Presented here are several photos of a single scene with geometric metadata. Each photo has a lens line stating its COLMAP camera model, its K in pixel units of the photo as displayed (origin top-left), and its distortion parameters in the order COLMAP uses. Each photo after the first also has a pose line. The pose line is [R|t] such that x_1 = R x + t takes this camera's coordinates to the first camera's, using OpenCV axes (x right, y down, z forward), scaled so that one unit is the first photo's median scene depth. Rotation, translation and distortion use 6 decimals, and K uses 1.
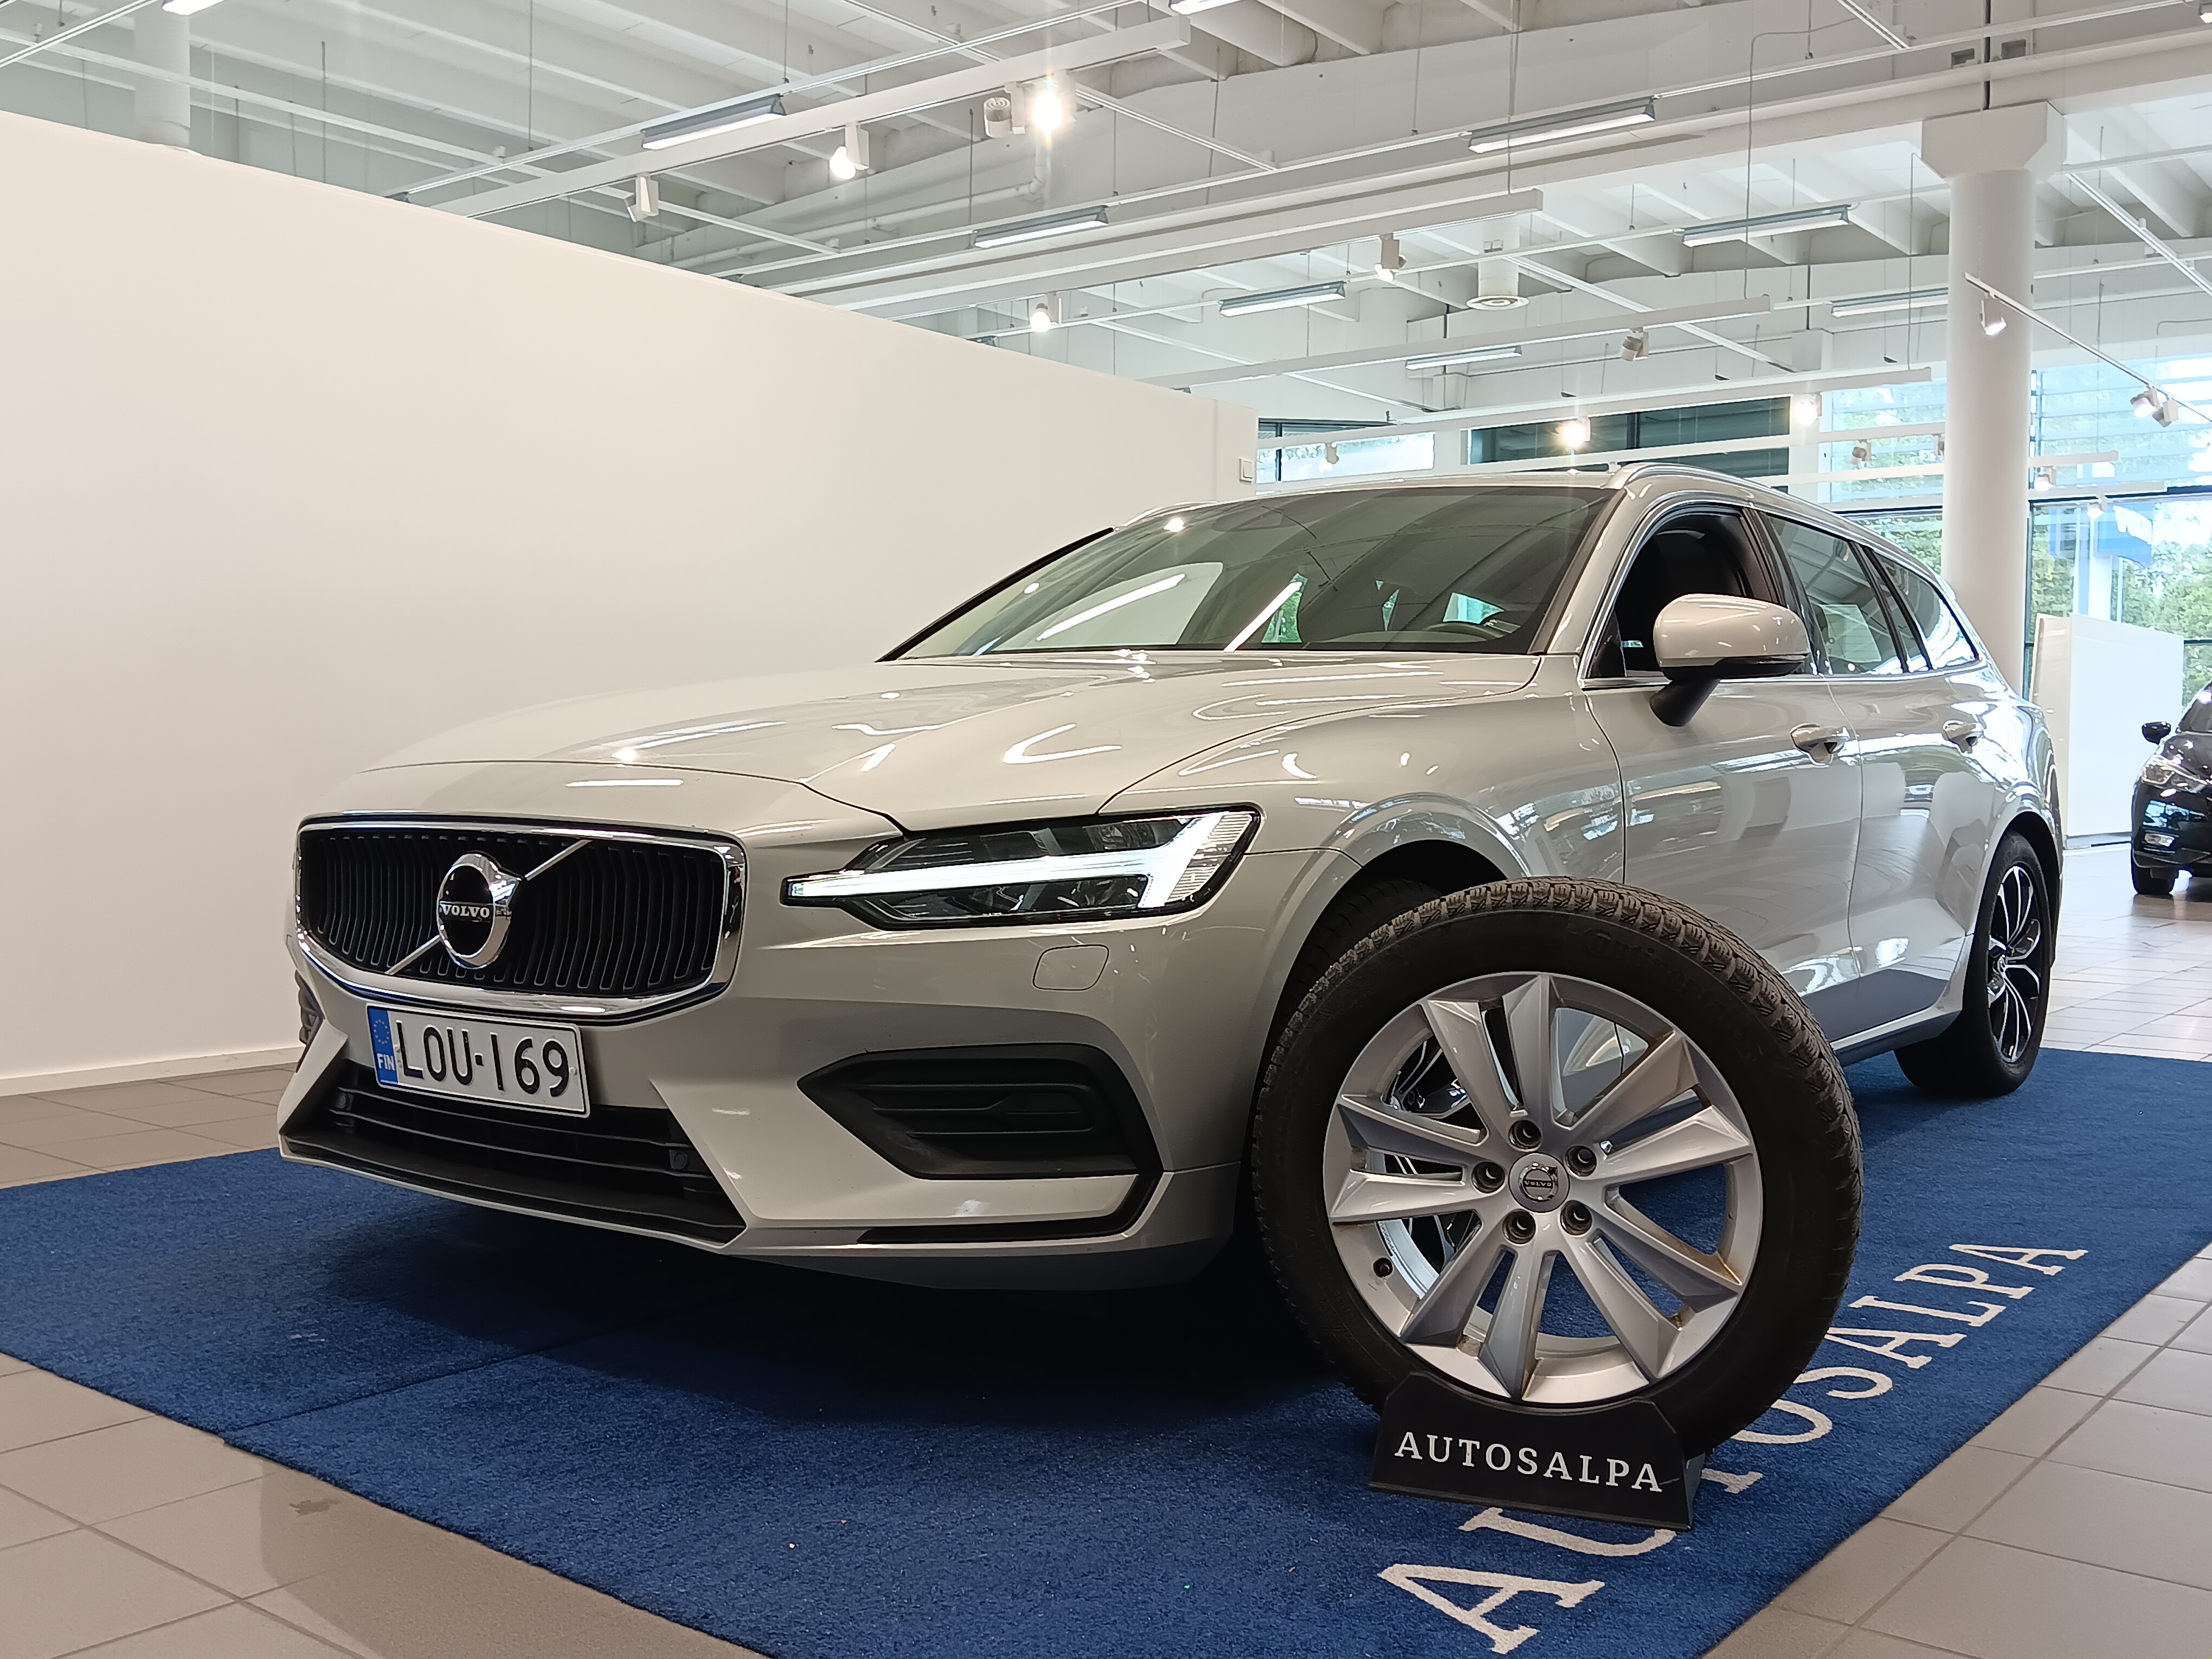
lens RADIAL K [[1853.4, 0, 1095.6], [0, 1853.4, 855.9], [0, 0, 1]] dist [0.138293, -0.280082]
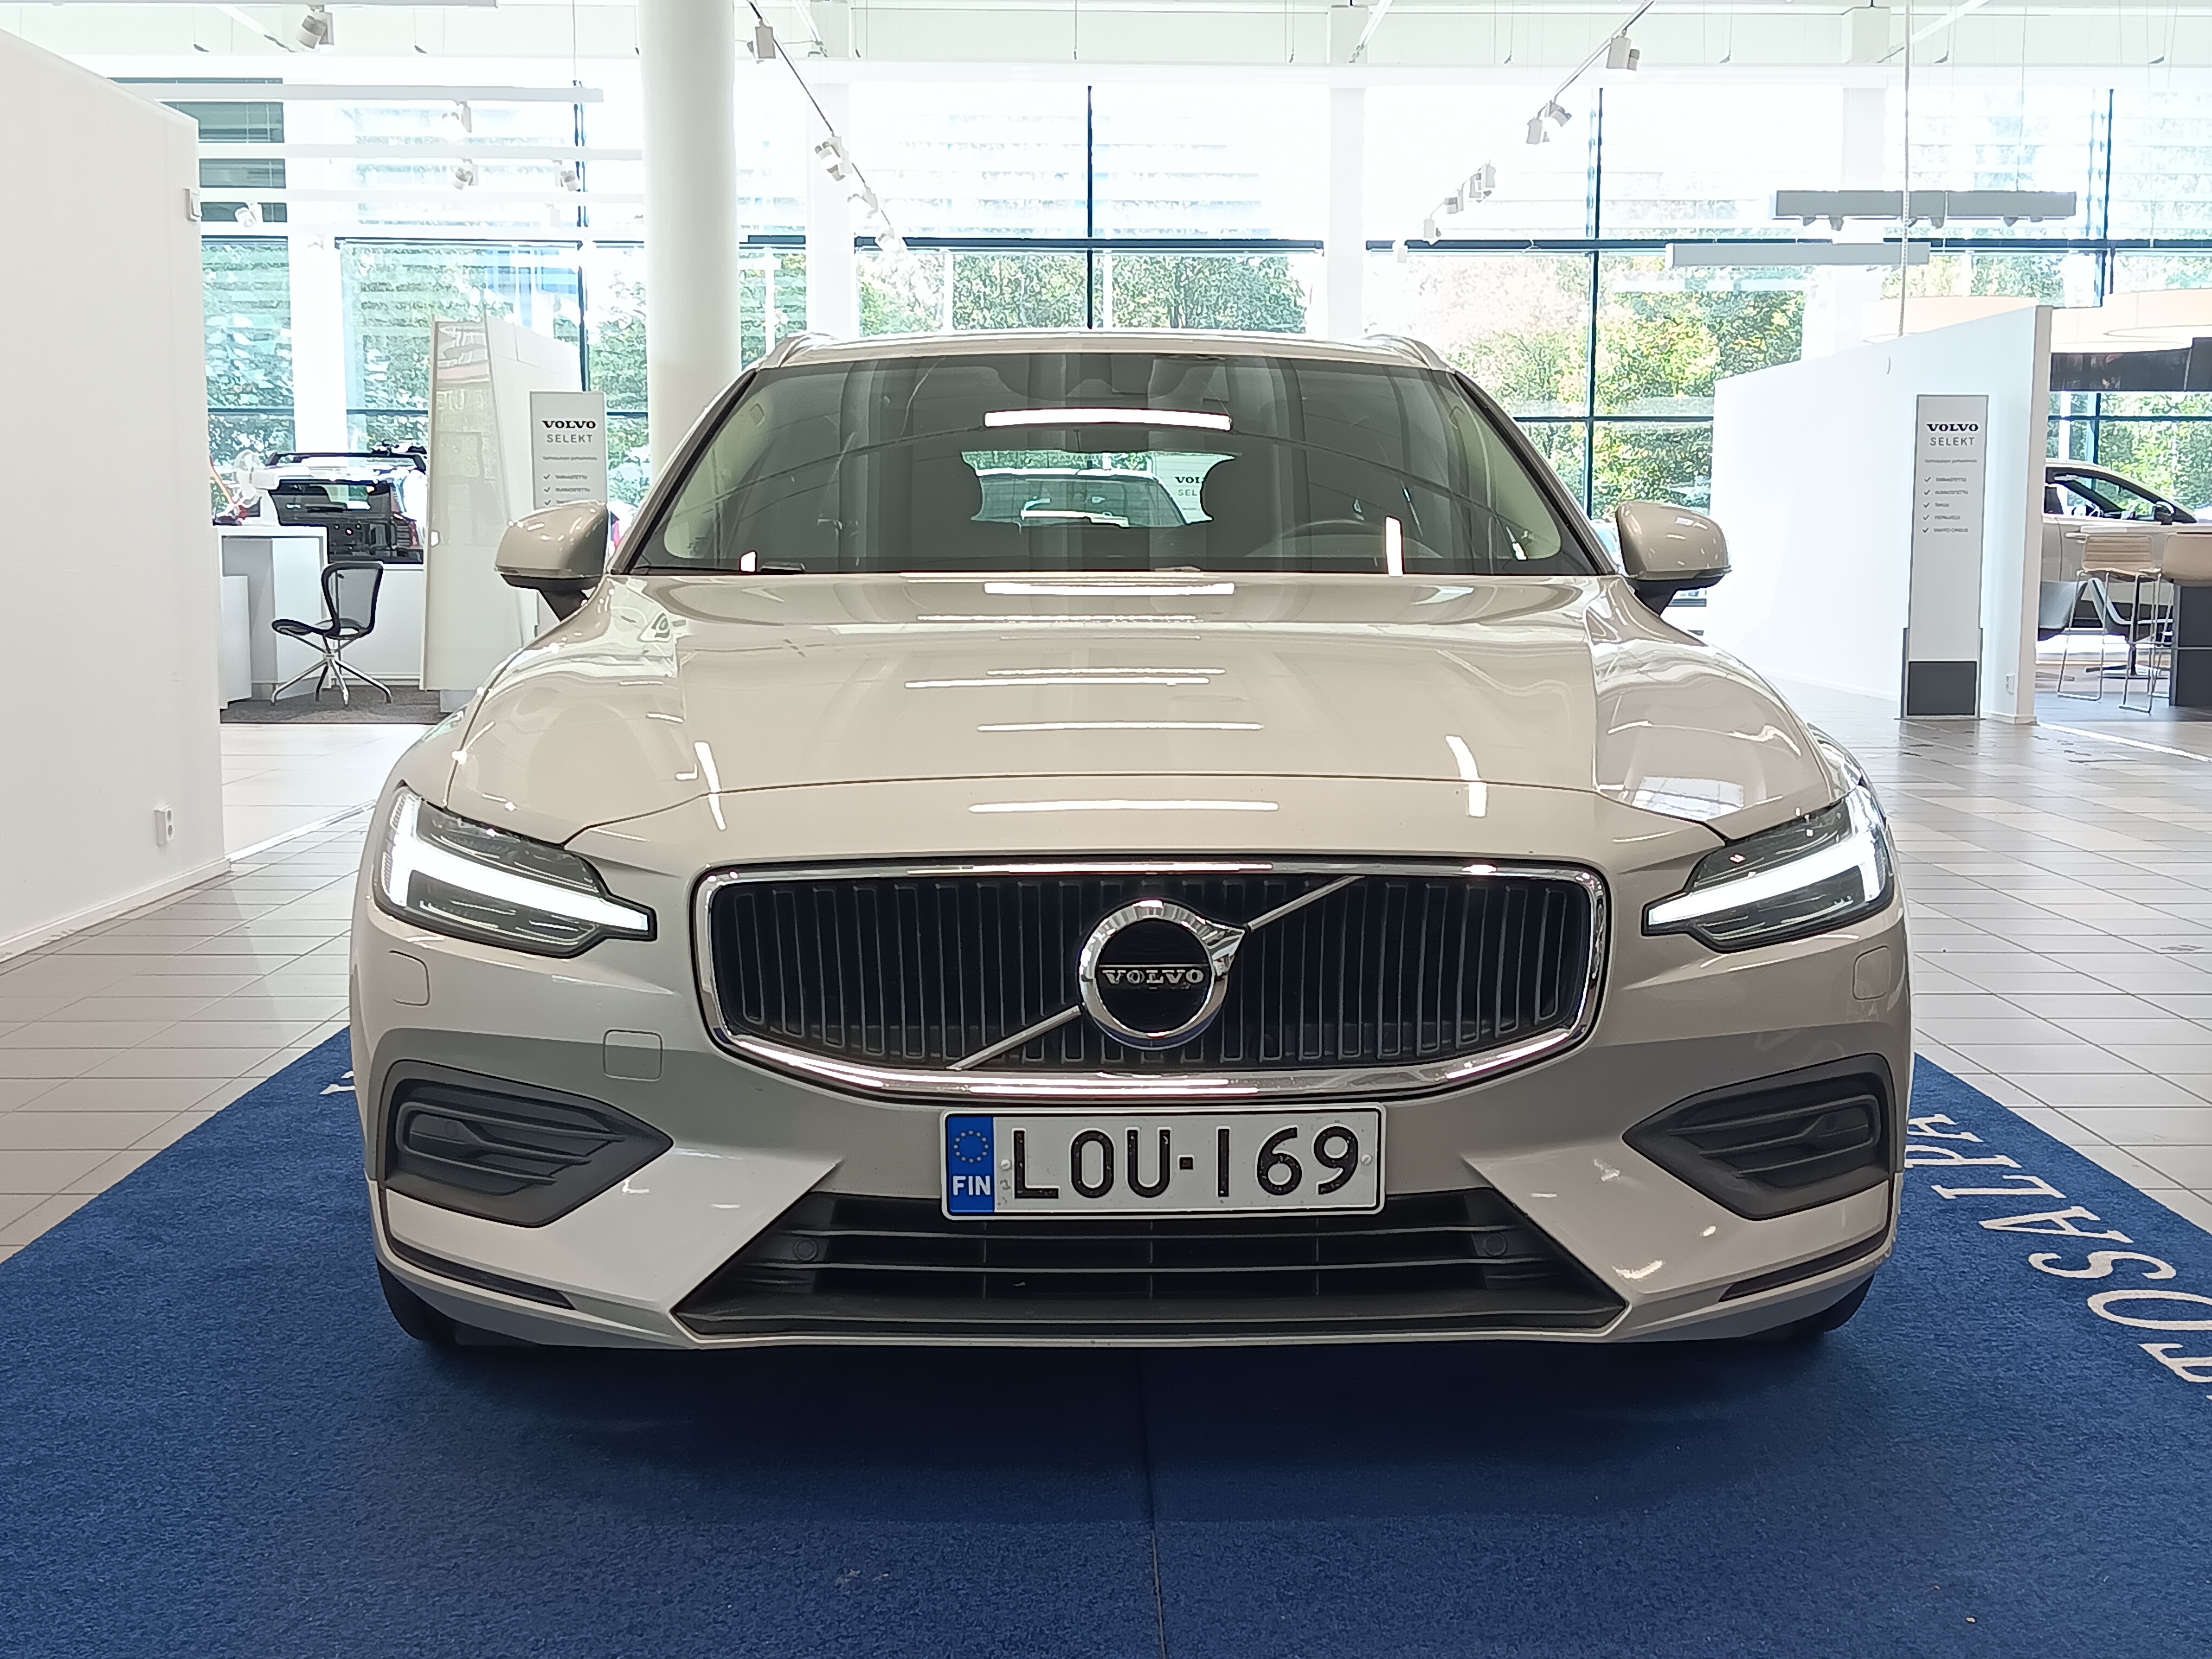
lens RADIAL K [[2490.6, 0, 766.3], [0, 2490.6, 828.0], [0, 0, 1]] dist [0.139806, -0.200527]
pose [[0.822753, -0.079588, 0.562800, -1.010529], [0.044079, 0.996101, 0.076425, -0.114527], [-0.566688, -0.038072, 0.823052, 0.229981]]
